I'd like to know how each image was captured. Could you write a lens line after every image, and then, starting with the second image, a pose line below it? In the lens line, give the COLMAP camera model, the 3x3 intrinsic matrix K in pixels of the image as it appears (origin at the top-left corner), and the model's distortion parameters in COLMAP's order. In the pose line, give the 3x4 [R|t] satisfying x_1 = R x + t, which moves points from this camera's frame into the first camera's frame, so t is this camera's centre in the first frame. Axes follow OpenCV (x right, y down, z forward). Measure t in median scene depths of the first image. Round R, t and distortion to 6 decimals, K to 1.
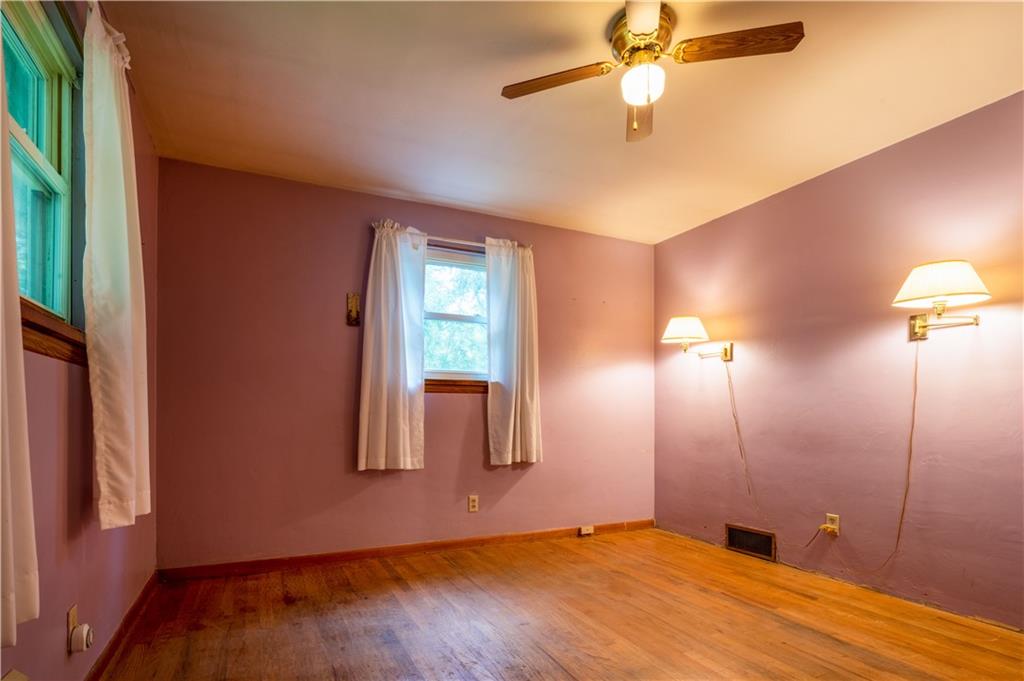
lens RADIAL K [[516.9, 0, 512.0], [0, 516.9, 340.5], [0, 0, 1]] dist [-0.002287, 0.000517]
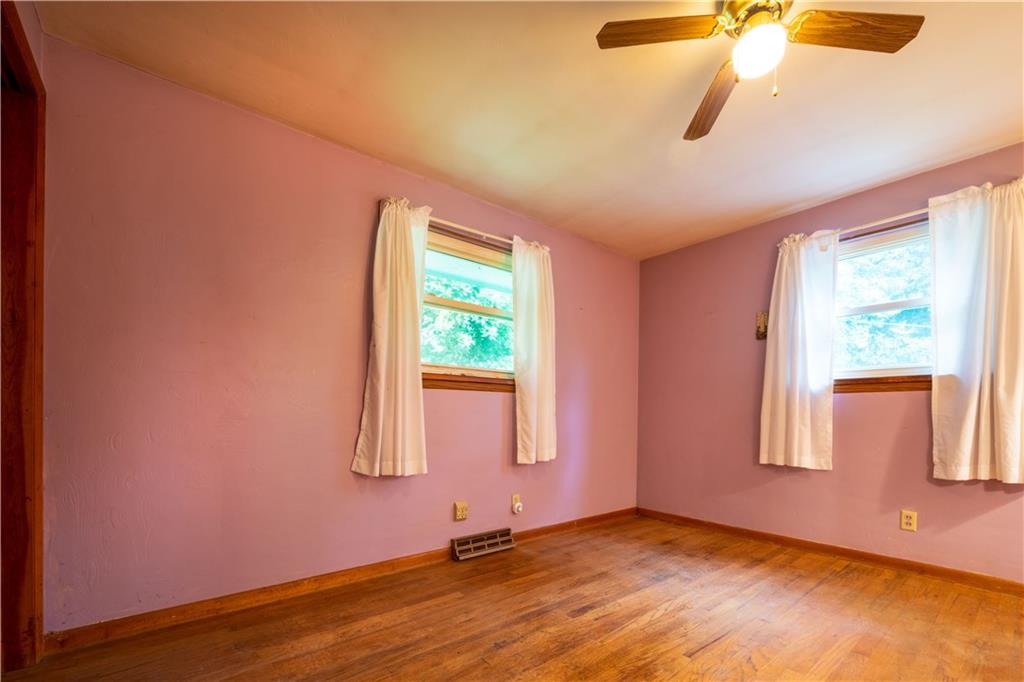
lens RADIAL K [[414.0, 0, 512.0], [0, 414.0, 341.0], [0, 0, 1]] dist [0.001391, 0.000247]
pose [[0.268944, -0.168940, -0.948224, 0.445404], [0.132242, 0.981650, -0.137388, 0.030399], [0.954034, -0.088445, 0.286350, 0.198063]]
